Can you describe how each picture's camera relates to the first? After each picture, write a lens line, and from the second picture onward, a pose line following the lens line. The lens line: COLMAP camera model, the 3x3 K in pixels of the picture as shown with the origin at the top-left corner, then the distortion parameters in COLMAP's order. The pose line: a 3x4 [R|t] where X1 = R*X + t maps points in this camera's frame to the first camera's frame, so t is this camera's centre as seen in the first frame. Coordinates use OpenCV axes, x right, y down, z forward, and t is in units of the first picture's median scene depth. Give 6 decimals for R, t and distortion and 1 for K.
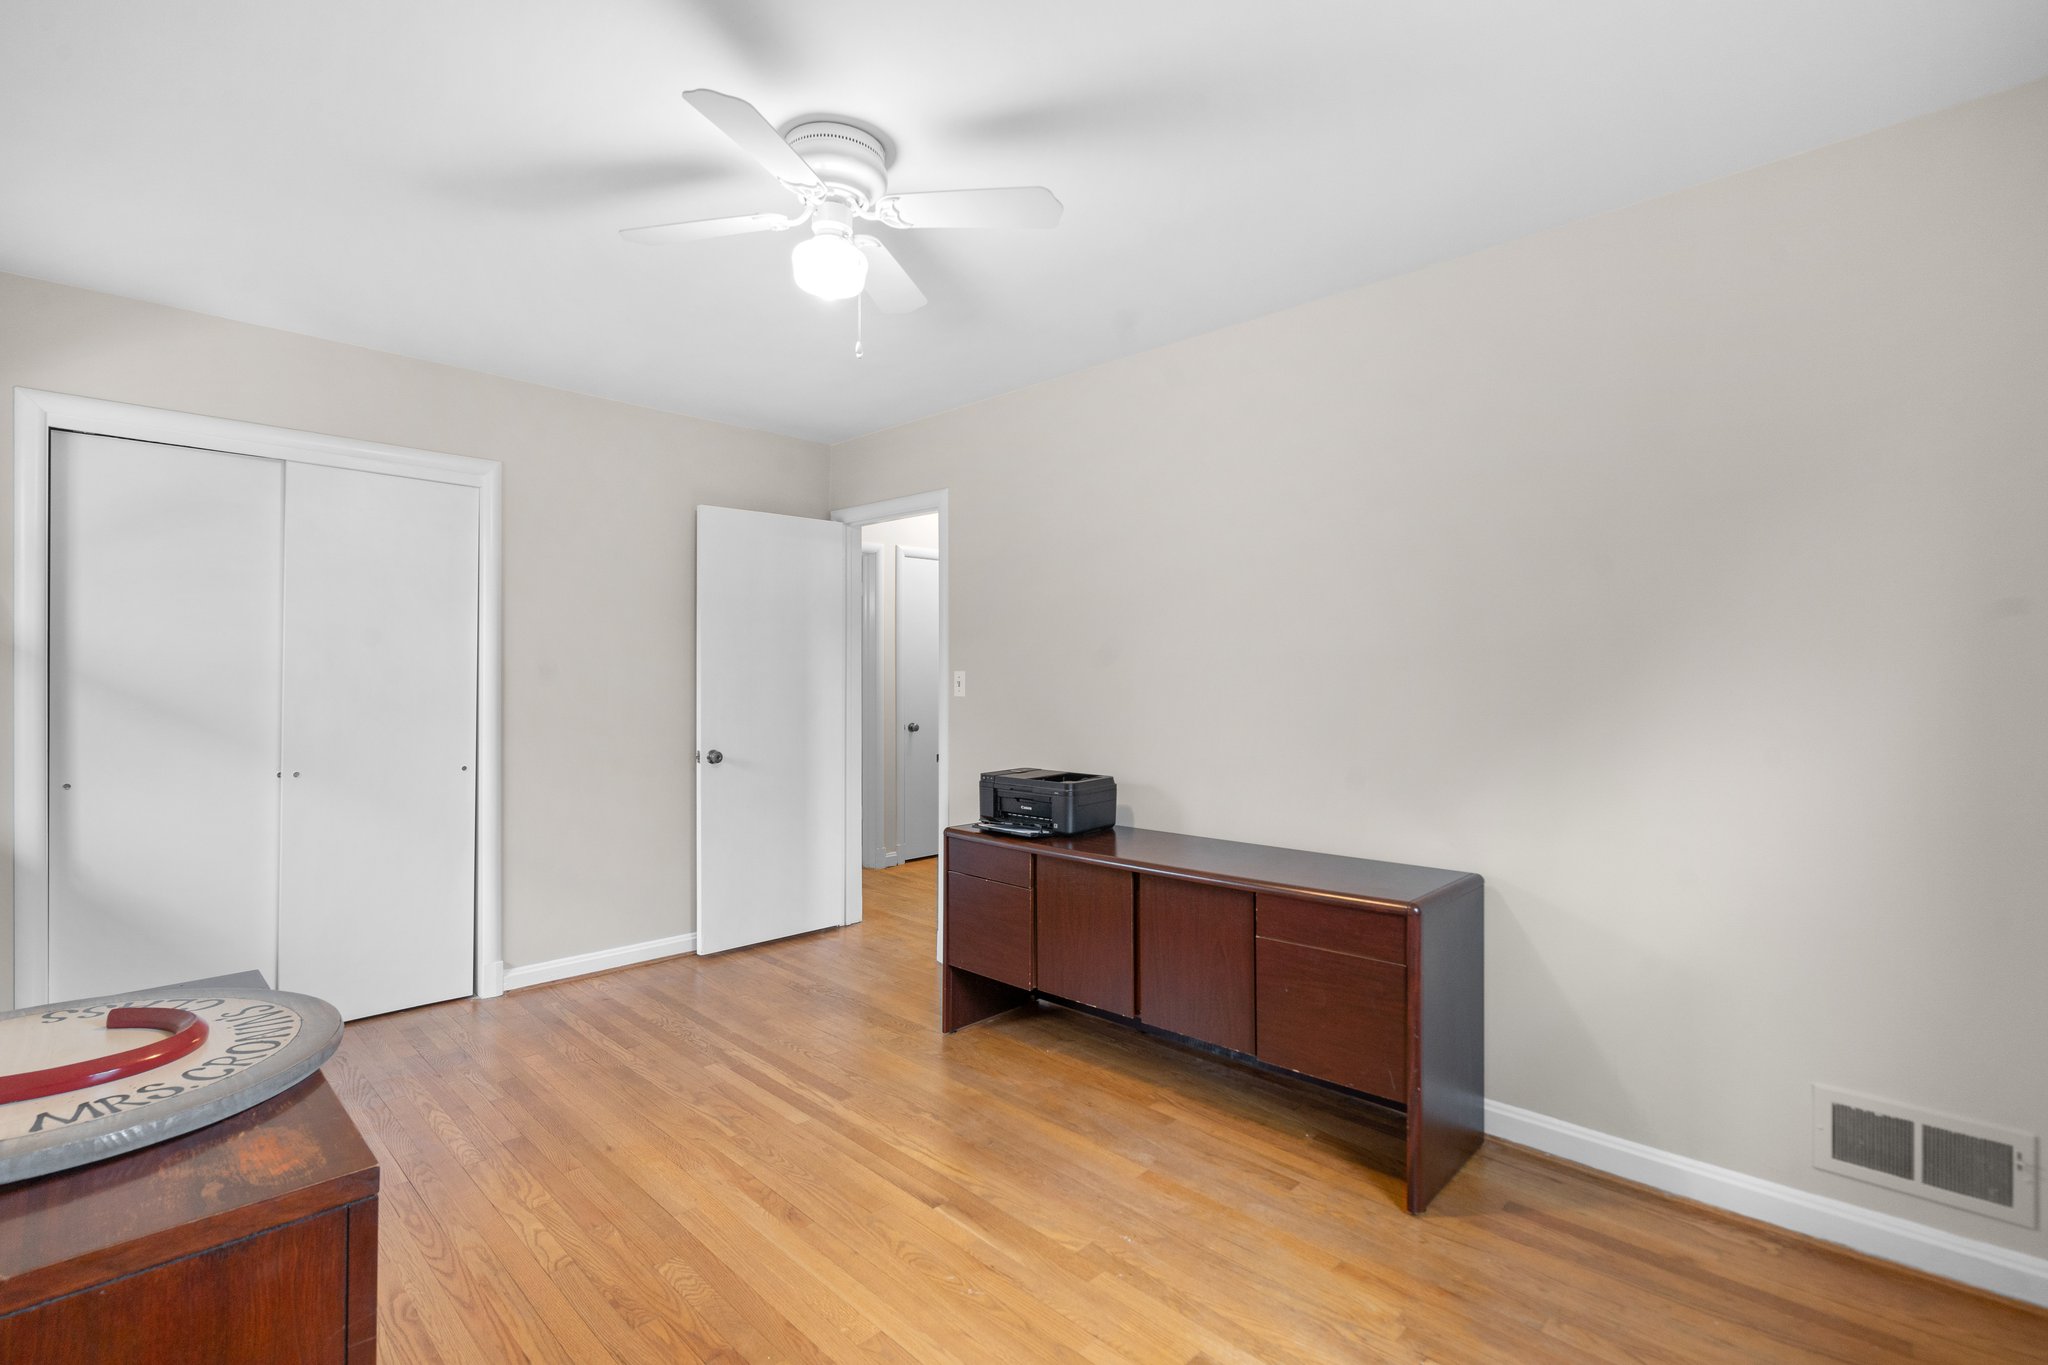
lens RADIAL K [[948.5, 0, 1024.0], [0, 948.5, 682.5], [0, 0, 1]] dist [0.002062, 0.000016]
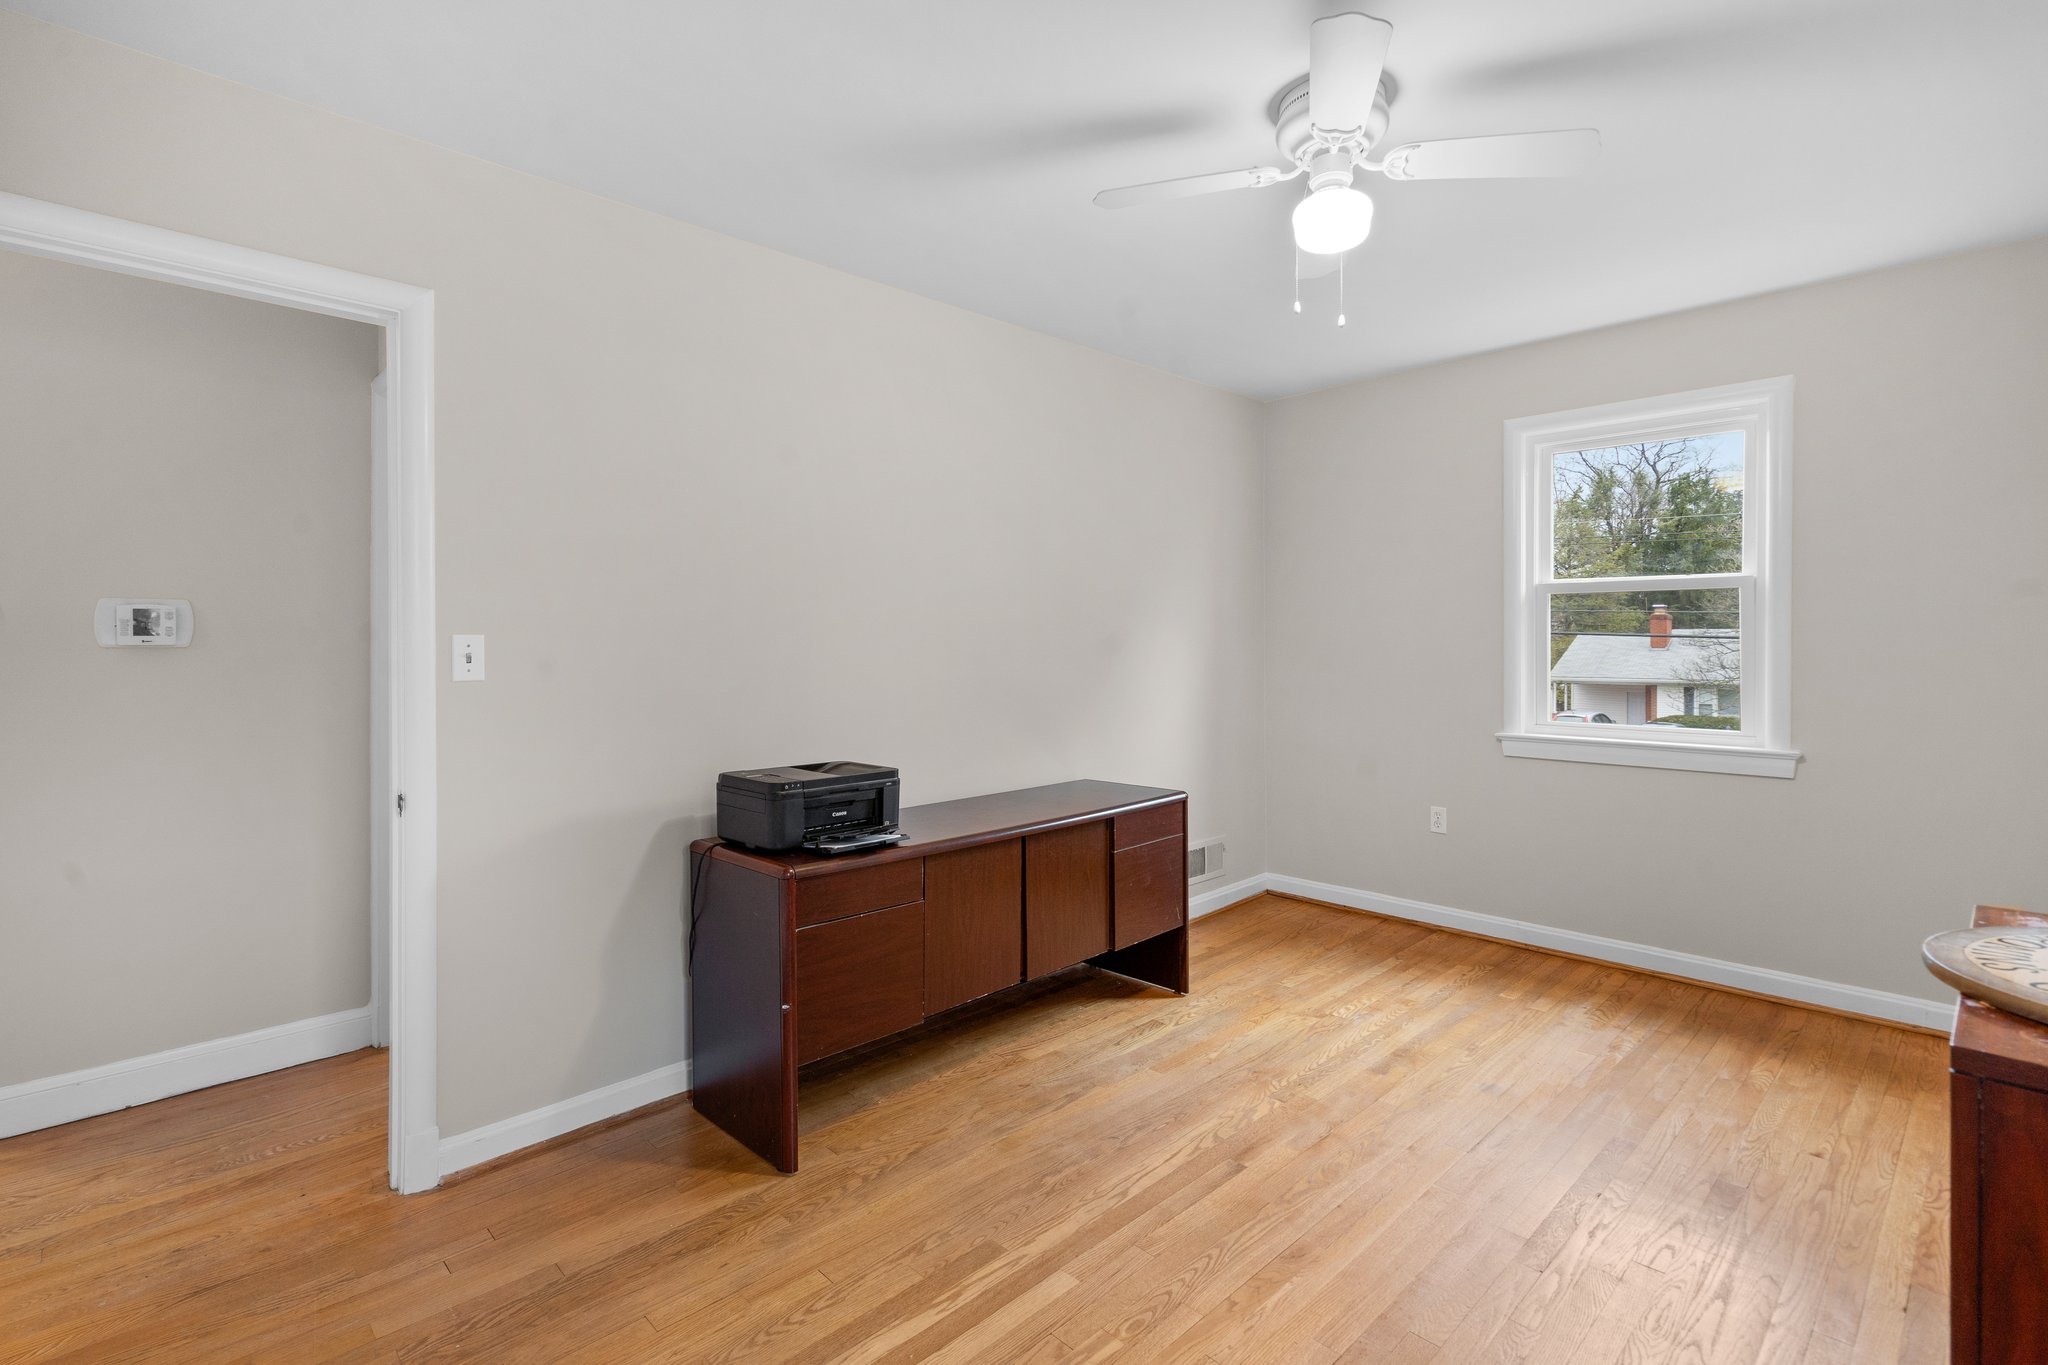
lens RADIAL K [[946.7, 0, 1021.4], [0, 946.7, 651.6], [0, 0, 1]] dist [0.002582, 0.000336]
pose [[0.028193, -0.009191, 0.999560, -0.922143], [0.008036, 0.999927, 0.008968, -0.006886], [-0.999570, 0.007779, 0.028264, 1.004129]]
